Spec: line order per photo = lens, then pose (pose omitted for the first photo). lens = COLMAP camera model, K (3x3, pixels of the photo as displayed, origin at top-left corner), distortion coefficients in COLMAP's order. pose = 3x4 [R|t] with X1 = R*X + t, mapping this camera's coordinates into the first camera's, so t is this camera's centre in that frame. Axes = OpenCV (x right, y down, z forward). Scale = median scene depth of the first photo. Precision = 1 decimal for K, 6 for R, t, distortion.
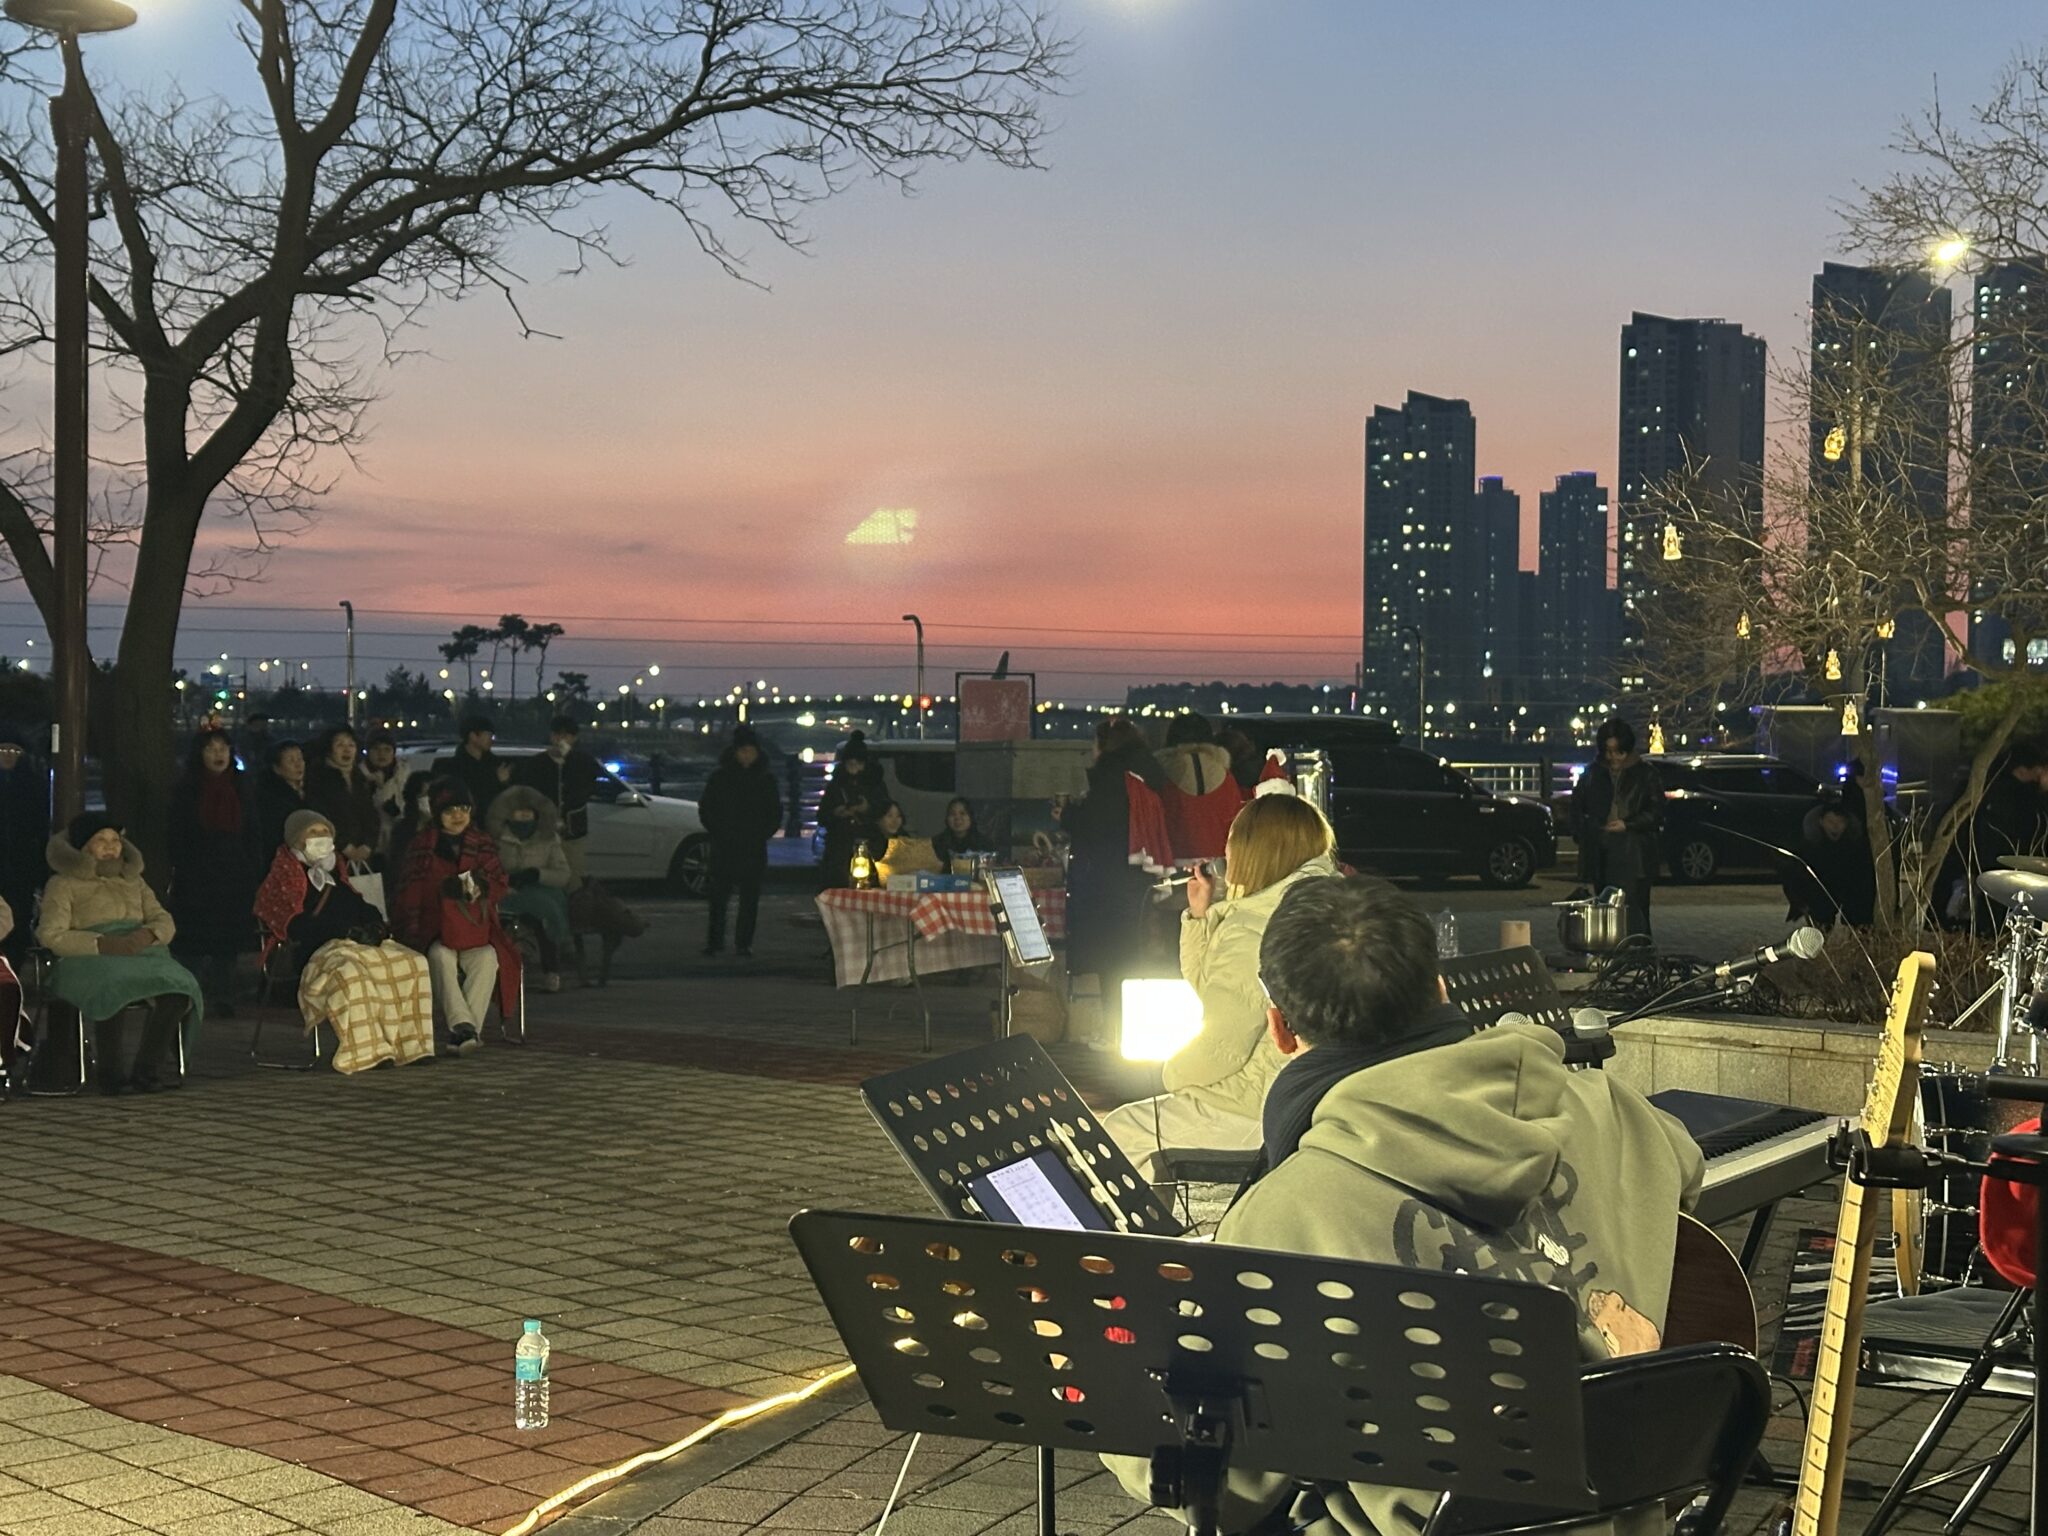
lens RADIAL K [[3027.2, 0, 1033.5], [0, 3027.2, 768.5], [0, 0, 1]] dist [0.131556, 0.000000]
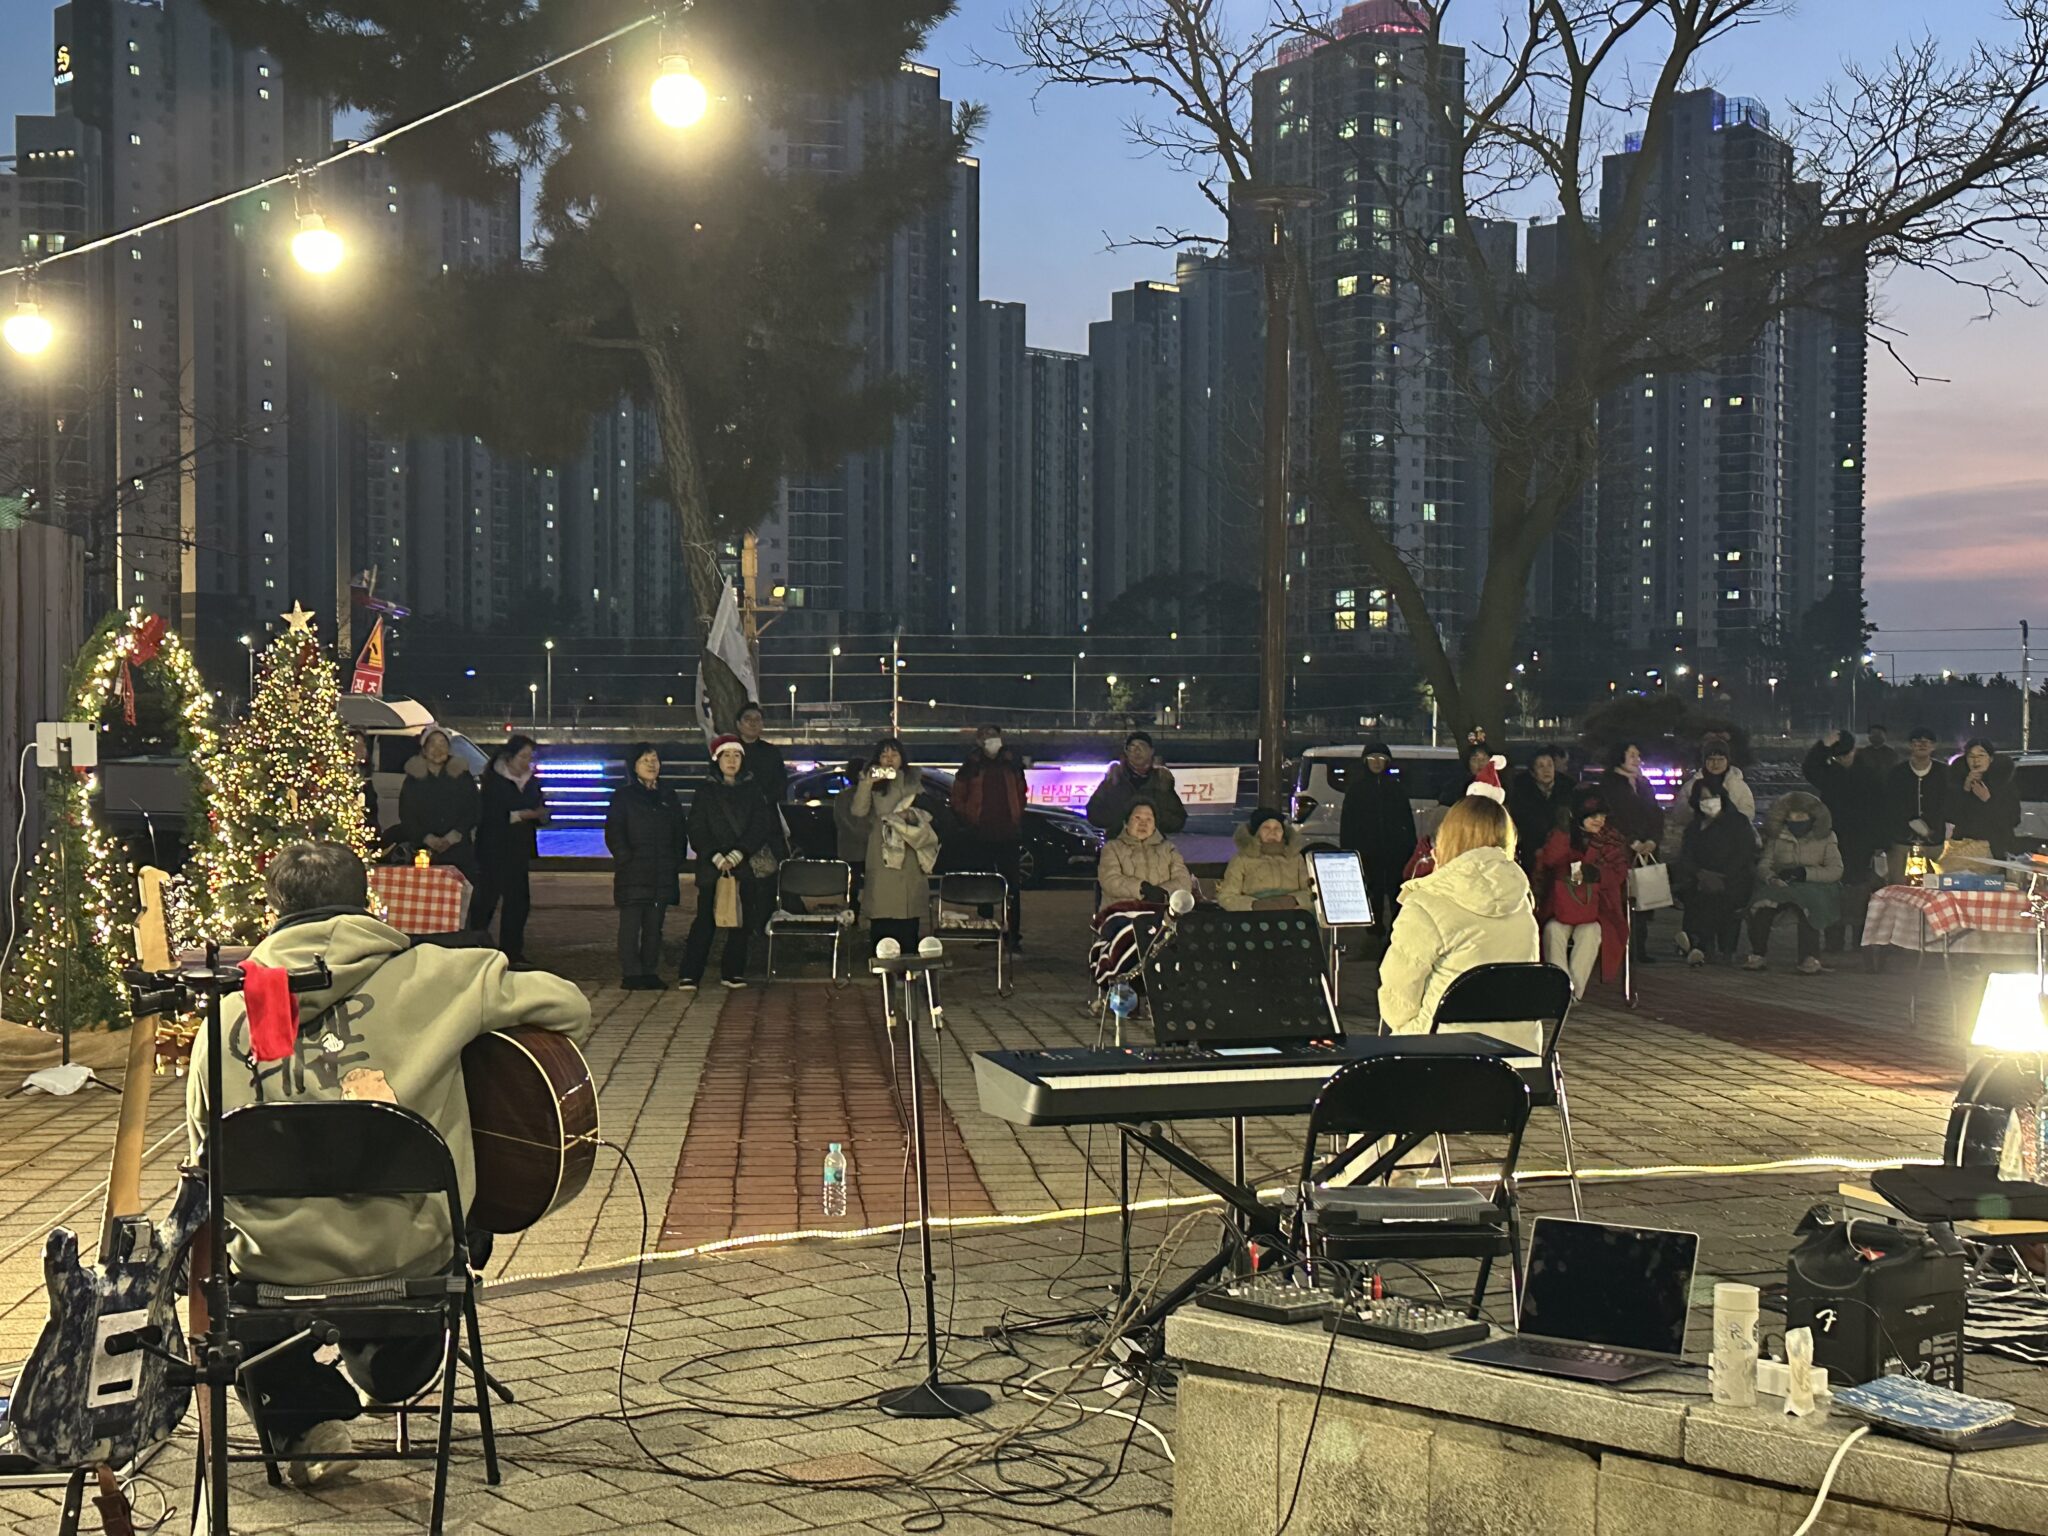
lens RADIAL K [[2815.0, 0, 1020.5], [0, 2815.0, 752.2], [0, 0, 1]] dist [0.157430, 0.000000]
pose [[0.769378, -0.000939, -0.638793, 0.333109], [-0.004245, 0.999969, -0.006584, -0.000565], [0.638779, 0.007777, 0.769351, -0.005870]]
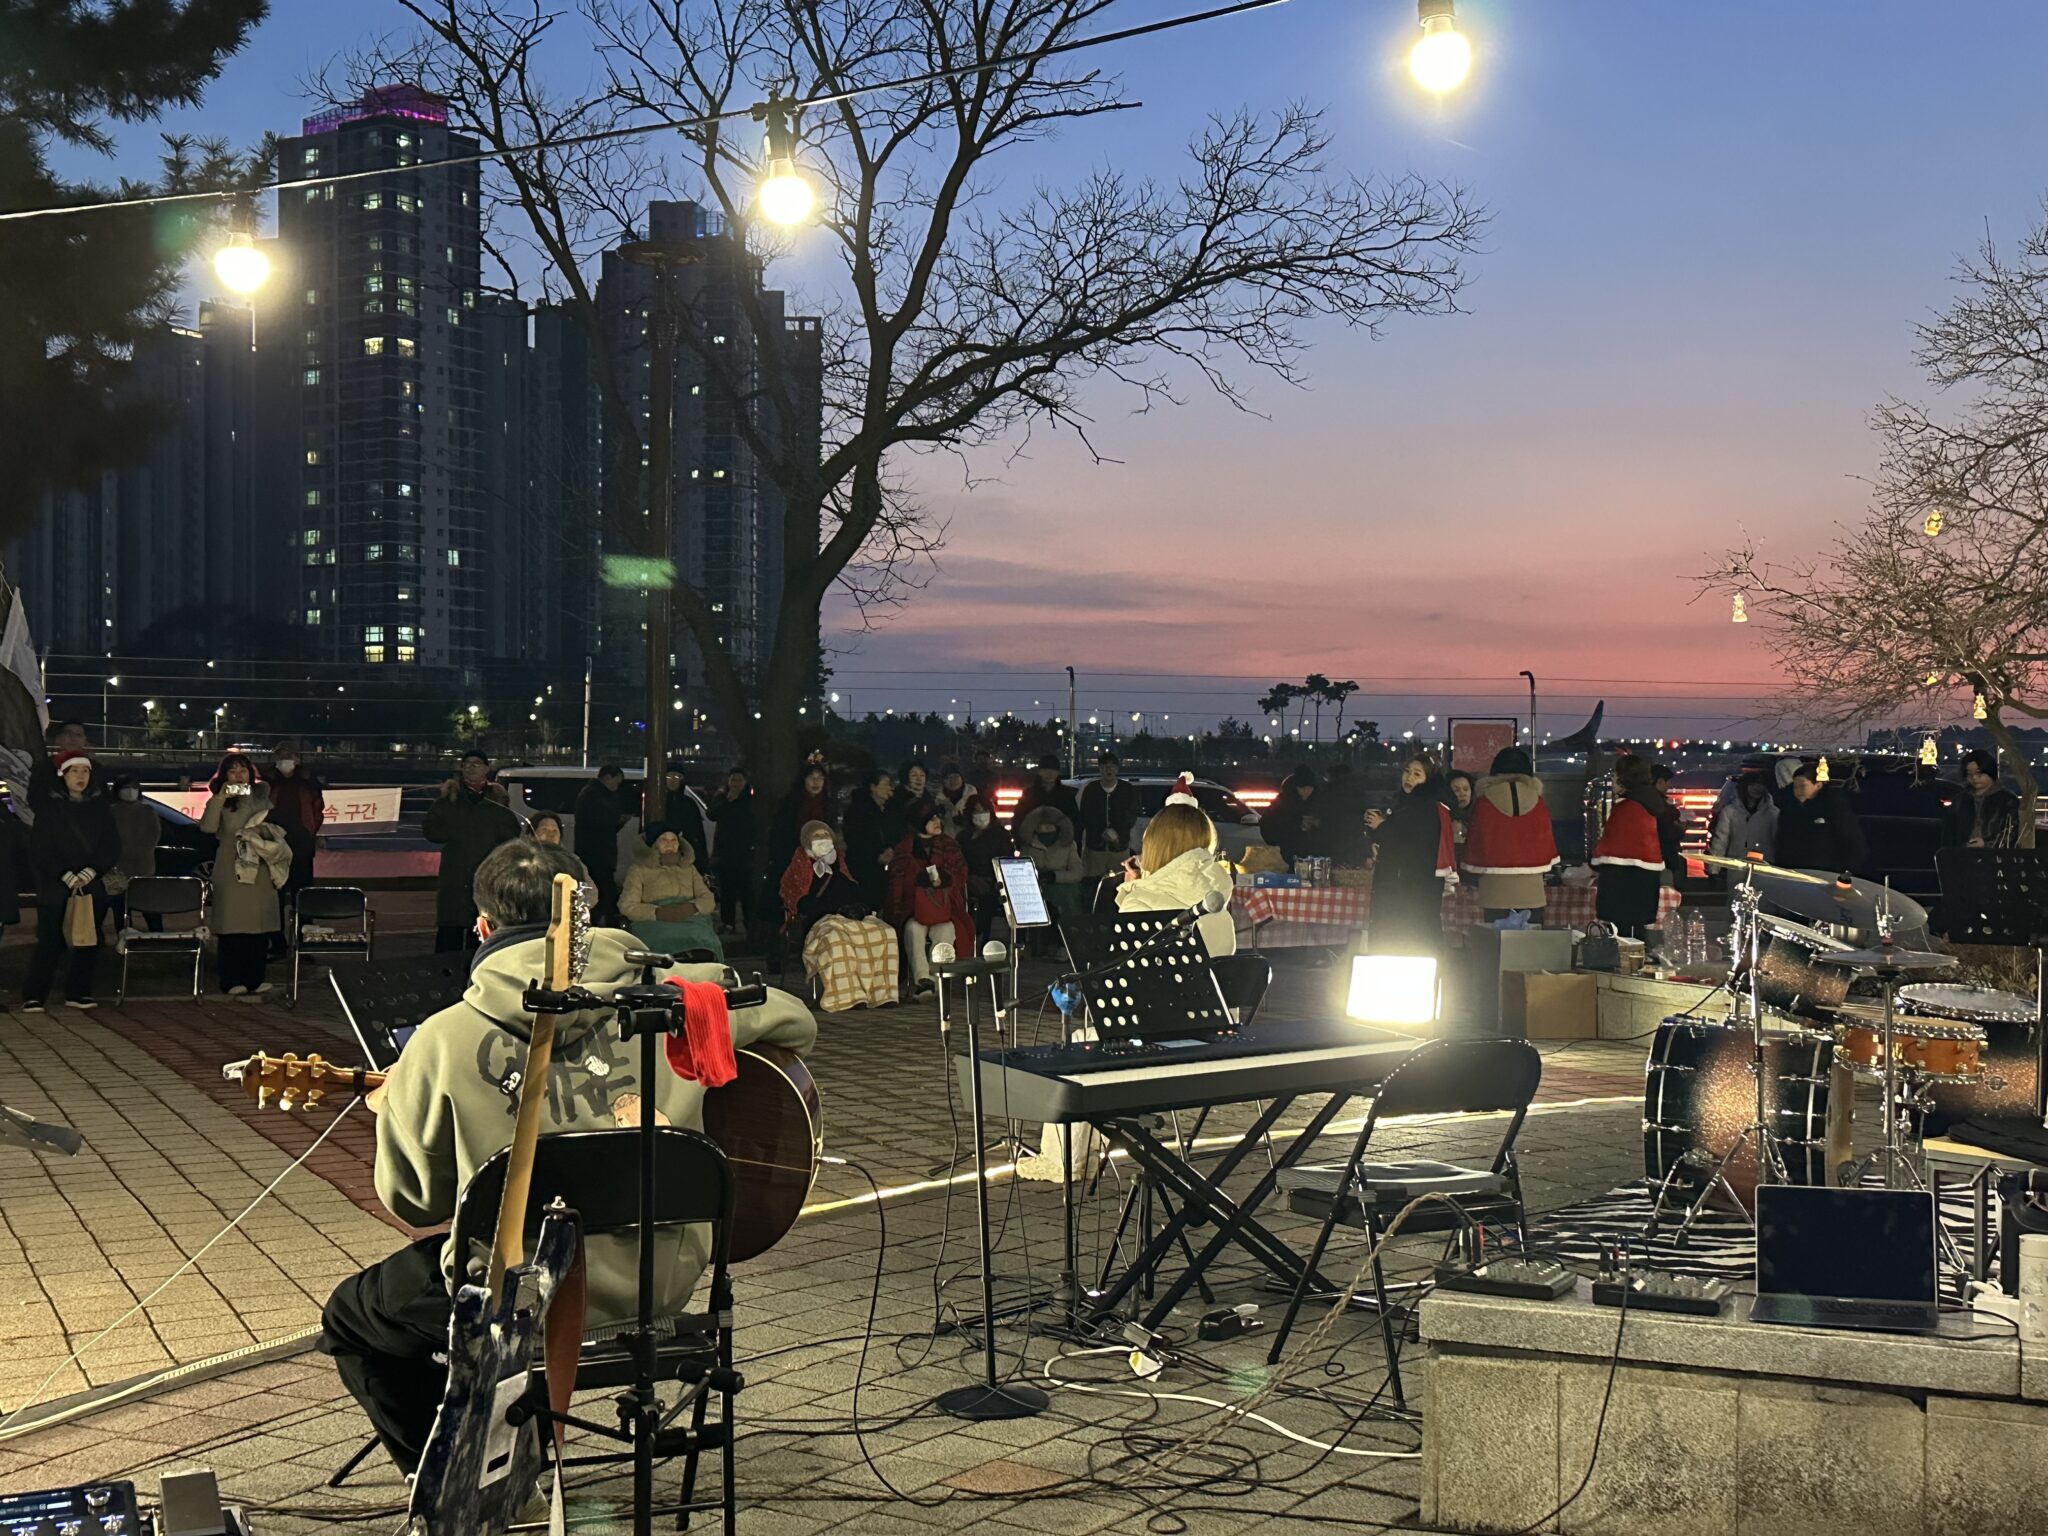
lens RADIAL K [[2504.9, 0, 1015.1], [0, 2504.9, 783.1], [0, 0, 1]] dist [0.095101, 0.000000]
pose [[0.953509, 0.002687, -0.301352, 0.169840], [-0.004761, 0.999970, -0.006149, 0.003111], [0.301327, 0.007298, 0.953493, -0.046447]]
